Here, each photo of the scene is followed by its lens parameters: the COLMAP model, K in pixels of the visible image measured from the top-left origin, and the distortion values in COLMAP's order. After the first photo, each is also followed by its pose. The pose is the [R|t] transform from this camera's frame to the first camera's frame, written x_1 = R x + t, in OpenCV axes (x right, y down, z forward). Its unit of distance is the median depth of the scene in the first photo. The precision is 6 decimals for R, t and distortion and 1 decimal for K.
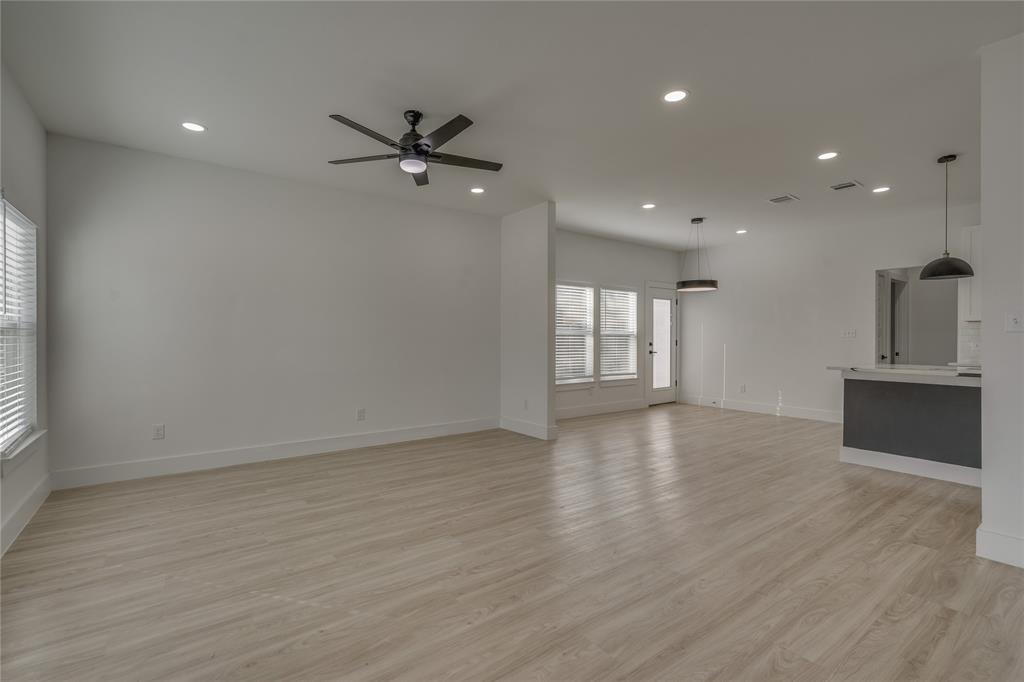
lens RADIAL K [[465.7, 0, 512.2], [0, 465.7, 343.1], [0, 0, 1]] dist [-0.000927, 0.000527]
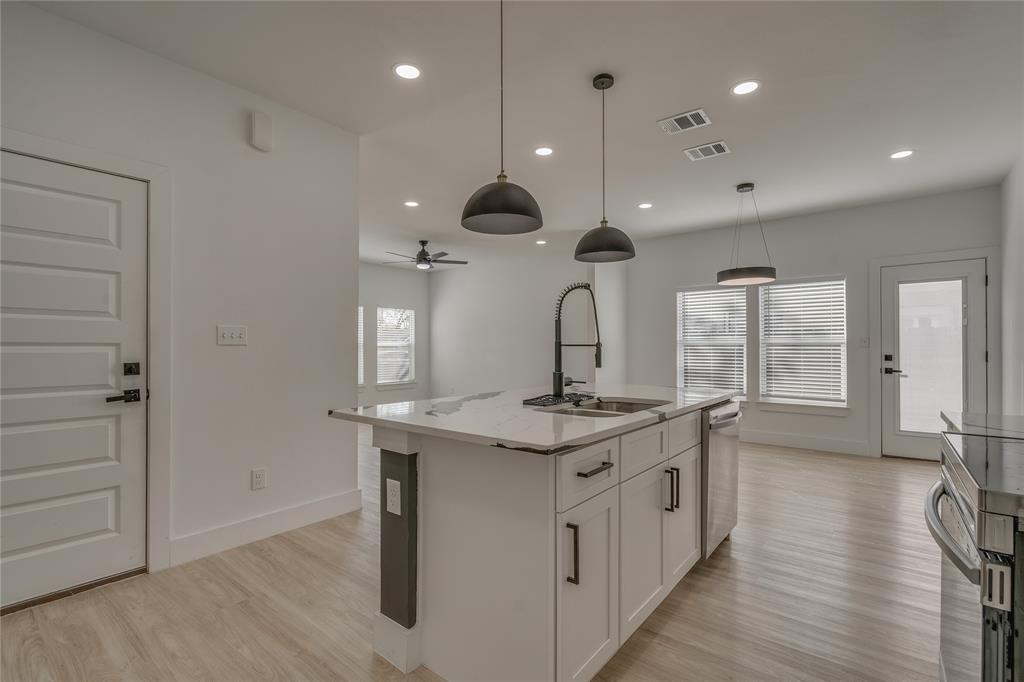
lens RADIAL K [[465.7, 0, 512.2], [0, 465.7, 343.1], [0, 0, 1]] dist [-0.000927, 0.000527]
pose [[0.241230, -0.012247, -0.970391, 0.851045], [-0.009771, 0.999839, -0.015047, -0.003120], [0.970419, 0.013112, 0.241071, 0.392967]]
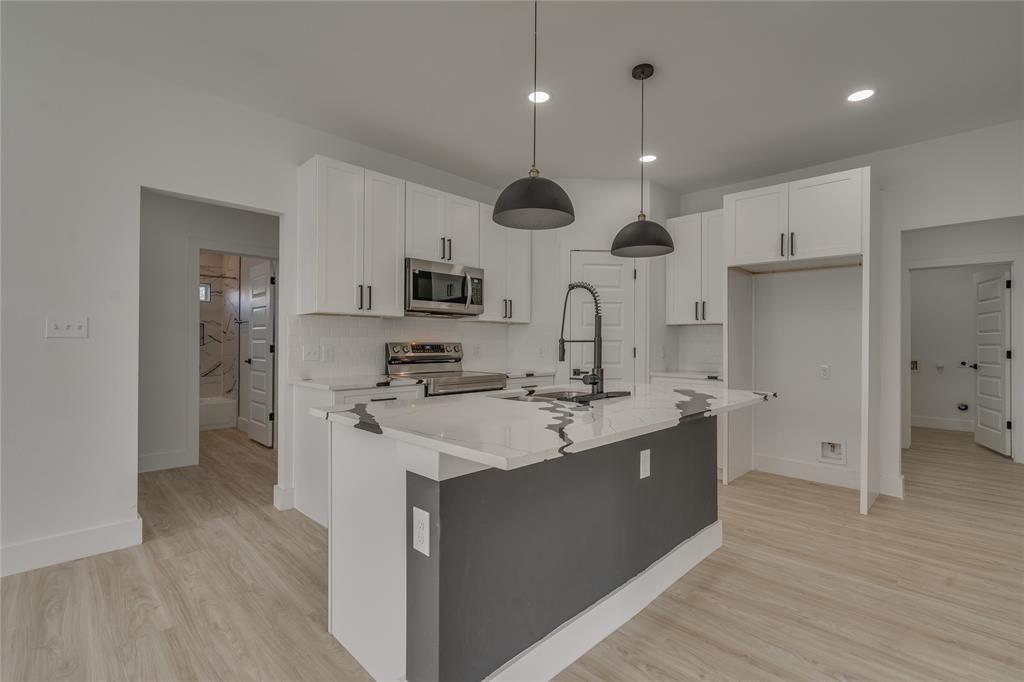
lens RADIAL K [[465.7, 0, 512.2], [0, 465.7, 343.1], [0, 0, 1]] dist [-0.000927, 0.000527]
pose [[-0.149442, -0.006889, 0.988746, 0.248978], [0.003442, 0.999966, 0.007487, -0.008260], [-0.988764, 0.004522, -0.149414, 0.604267]]
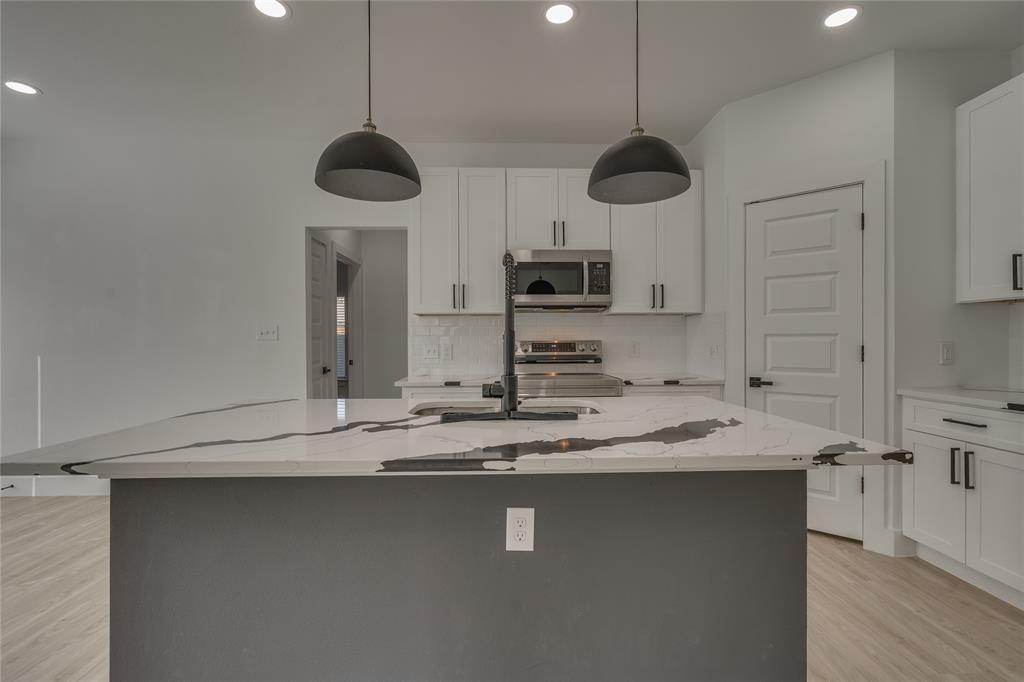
lens RADIAL K [[465.7, 0, 512.2], [0, 465.7, 343.1], [0, 0, 1]] dist [-0.000927, 0.000527]
pose [[0.572591, -0.008510, 0.819797, 0.374457], [0.015051, 0.999887, -0.000134, -0.003102], [-0.819703, 0.012416, 0.572654, 0.375301]]
